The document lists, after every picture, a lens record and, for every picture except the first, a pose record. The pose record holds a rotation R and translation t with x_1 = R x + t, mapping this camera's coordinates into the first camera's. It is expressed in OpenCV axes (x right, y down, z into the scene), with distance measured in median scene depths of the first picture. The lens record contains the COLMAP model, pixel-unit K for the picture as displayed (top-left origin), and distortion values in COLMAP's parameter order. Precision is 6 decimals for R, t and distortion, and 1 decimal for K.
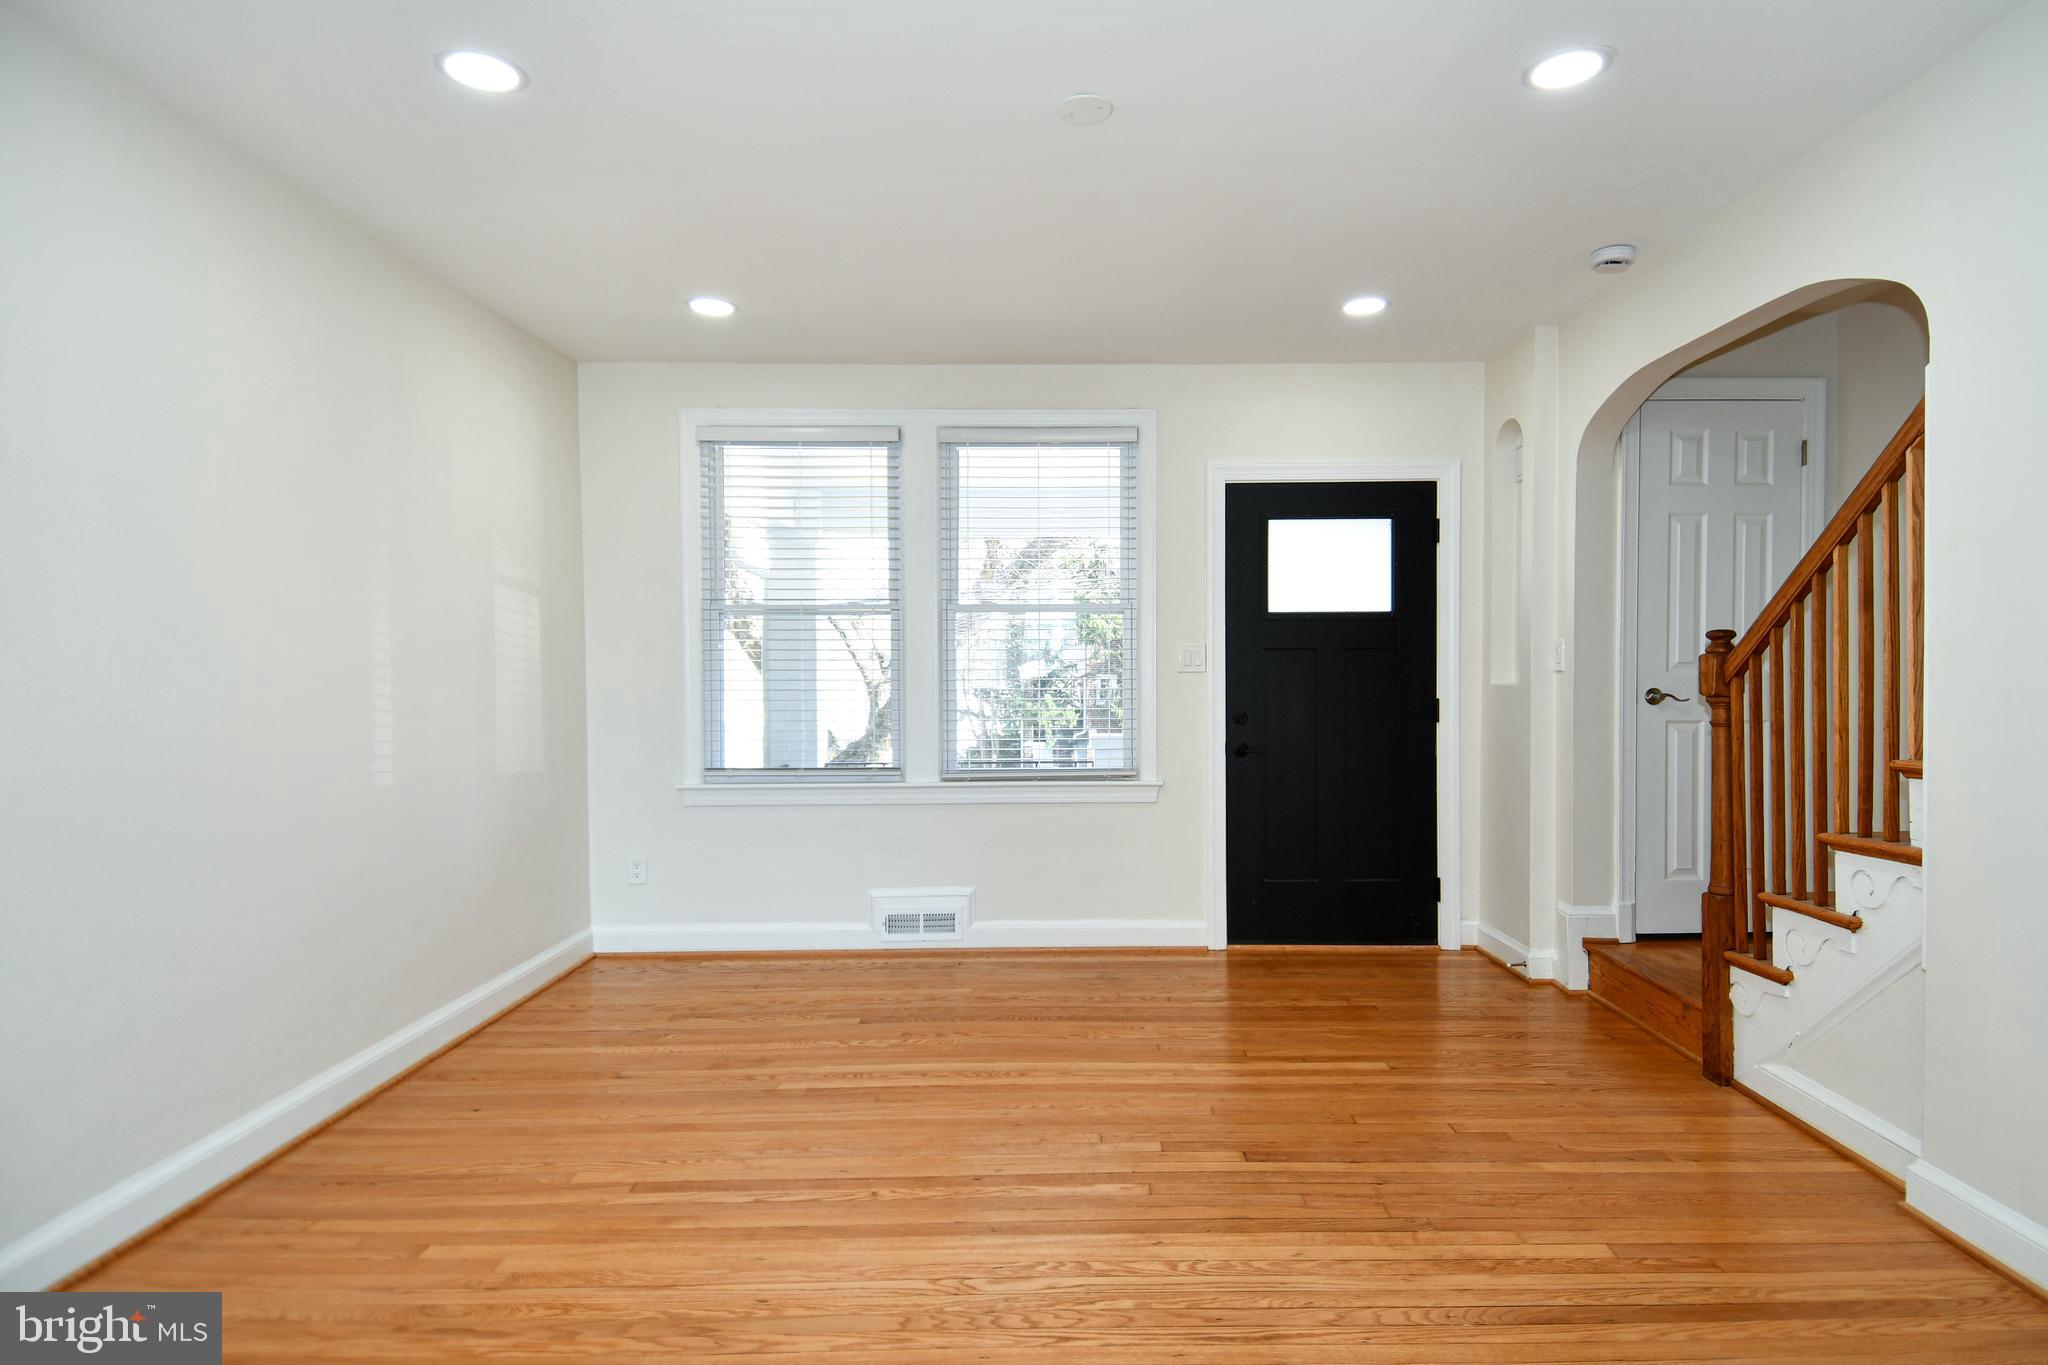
lens RADIAL K [[1128.3, 0, 1056.2], [0, 1128.3, 684.6], [0, 0, 1]] dist [0.030122, 0.000080]
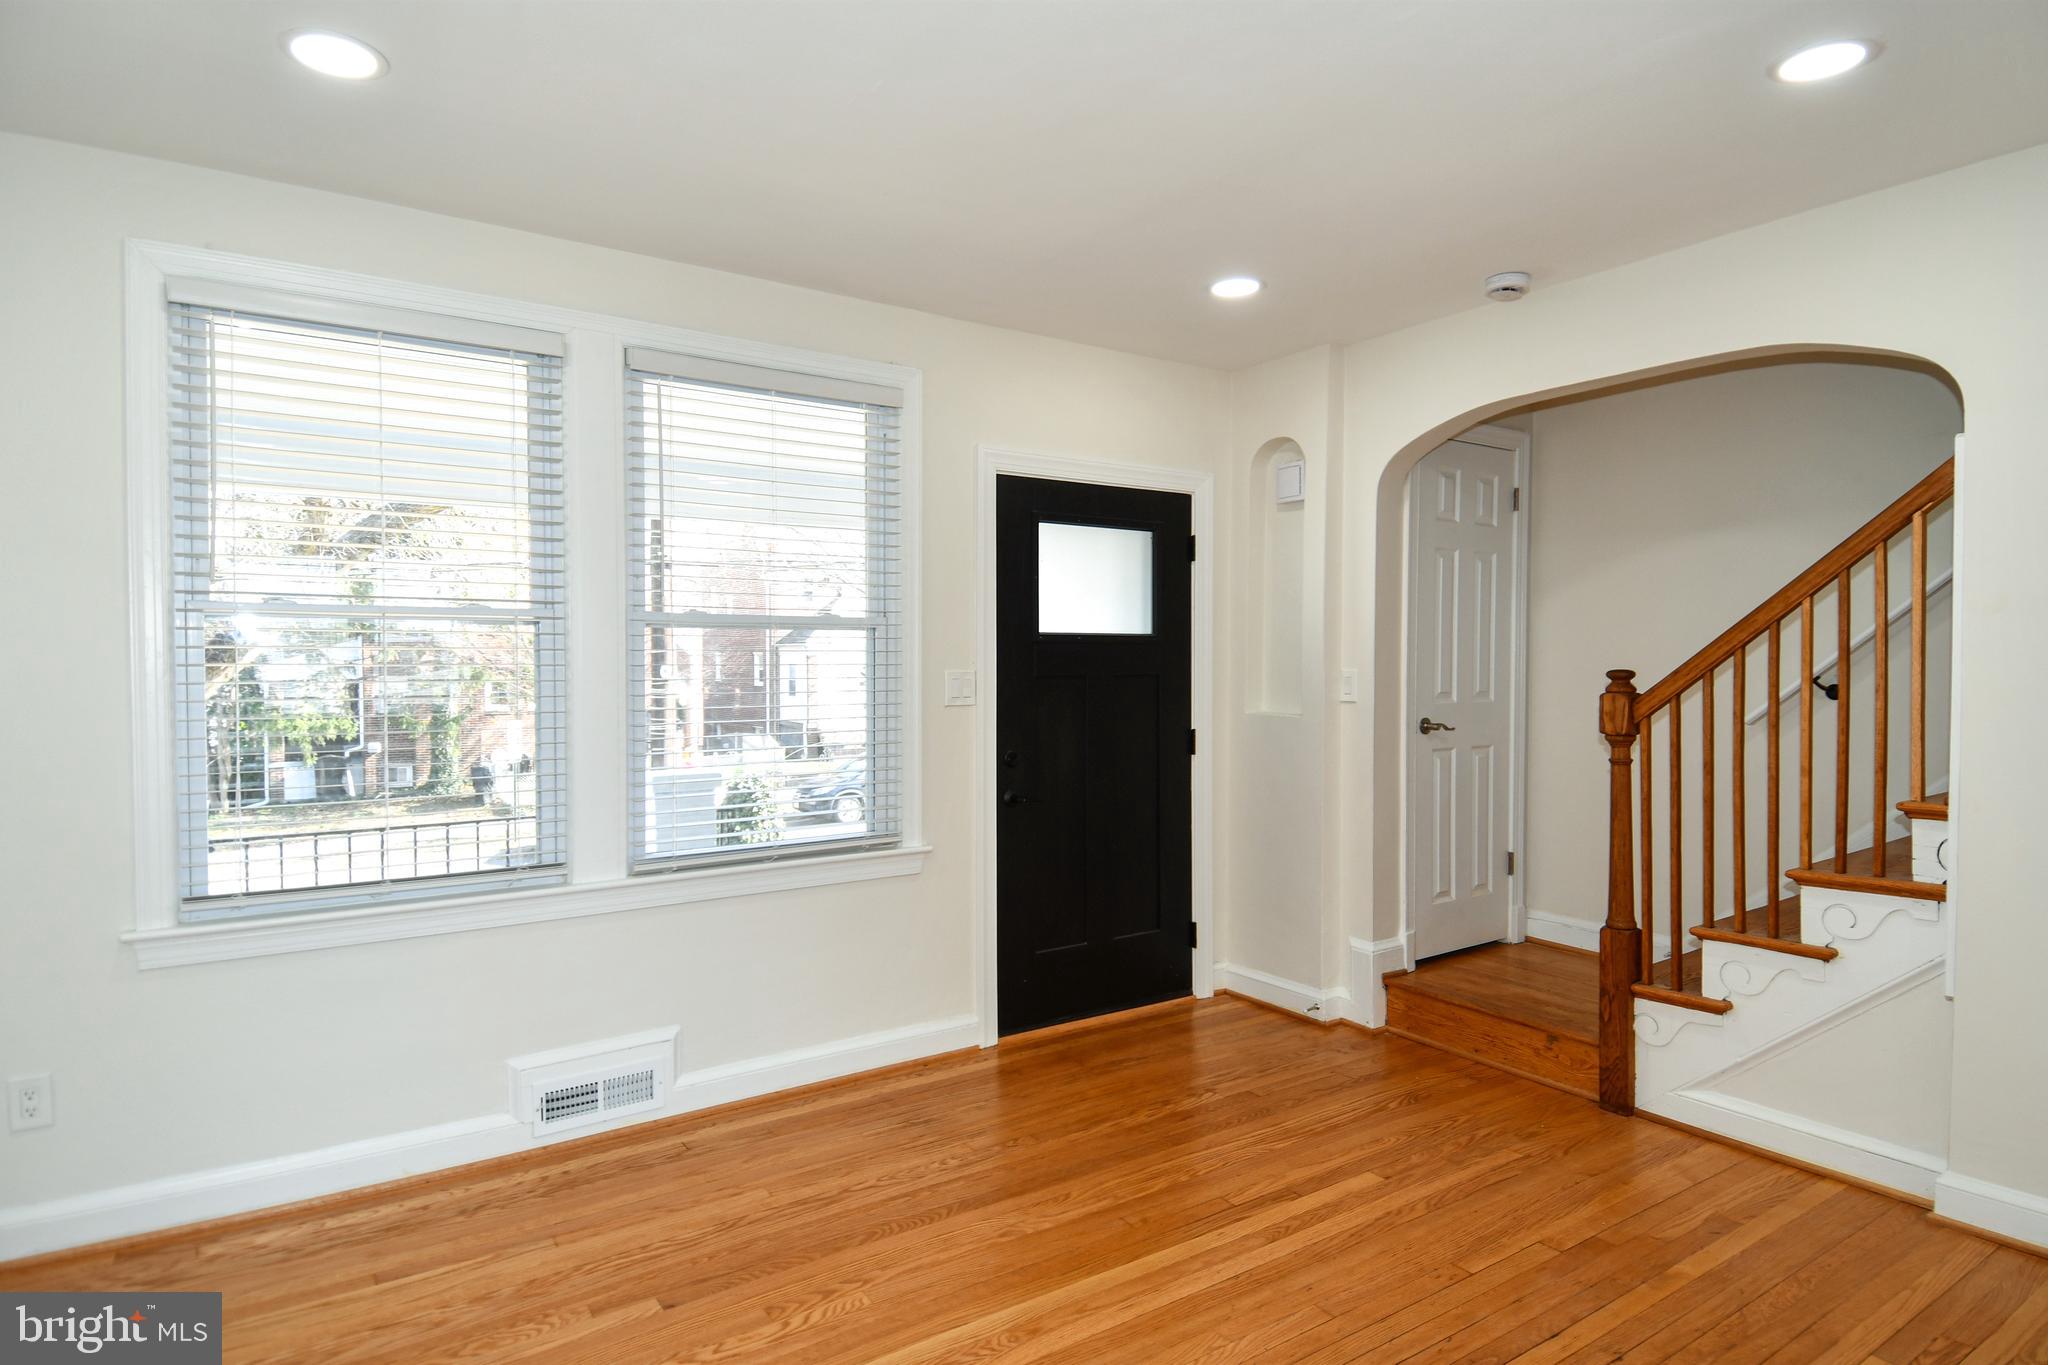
lens RADIAL K [[1128.3, 0, 1056.2], [0, 1128.3, 684.6], [0, 0, 1]] dist [0.030122, 0.000080]
pose [[0.823471, -0.010971, 0.567252, -0.323941], [0.009565, 0.999939, 0.005455, -0.035377], [-0.567278, 0.000934, 0.823526, 0.354492]]
